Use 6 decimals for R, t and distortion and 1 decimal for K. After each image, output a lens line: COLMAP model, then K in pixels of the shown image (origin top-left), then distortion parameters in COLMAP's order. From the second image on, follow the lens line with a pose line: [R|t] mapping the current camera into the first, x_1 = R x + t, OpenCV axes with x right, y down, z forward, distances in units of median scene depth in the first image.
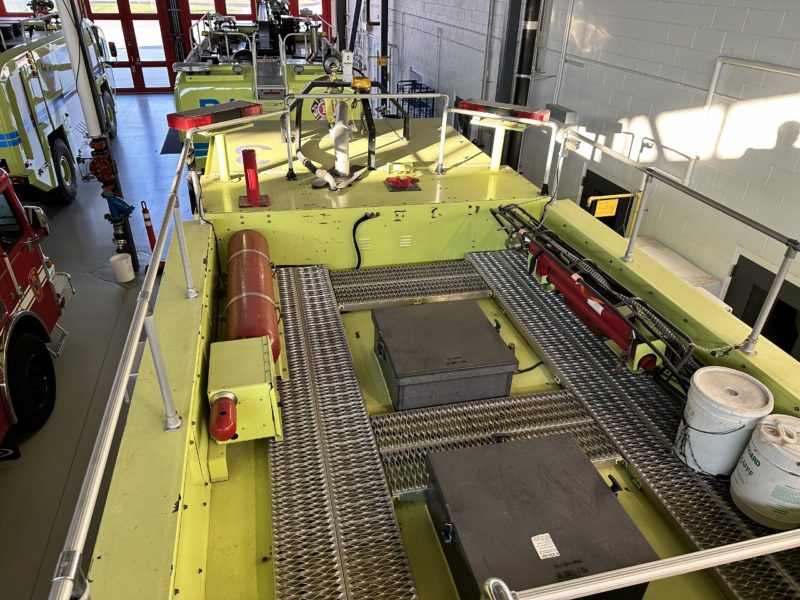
lens RADIAL K [[565.2, 0, 401.8], [0, 565.2, 302.3], [0, 0, 1]] dist [0.035651, -0.038142]
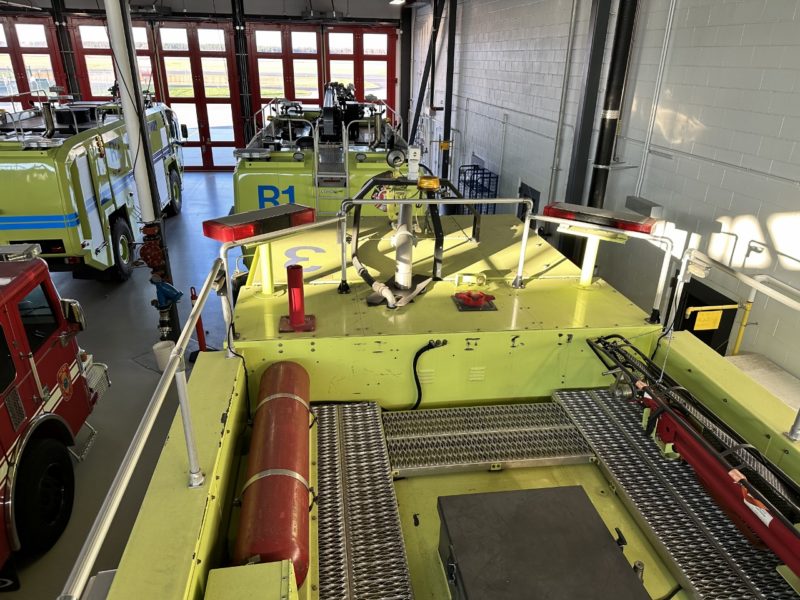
lens RADIAL K [[565.2, 0, 405.1], [0, 565.2, 304.3], [0, 0, 1]] dist [0.035651, -0.038142]
pose [[0.995749, 0.033515, -0.085792, -0.028340], [-0.043436, 0.992239, -0.116513, -0.100620], [0.081221, 0.119745, 0.989477, 0.164962]]
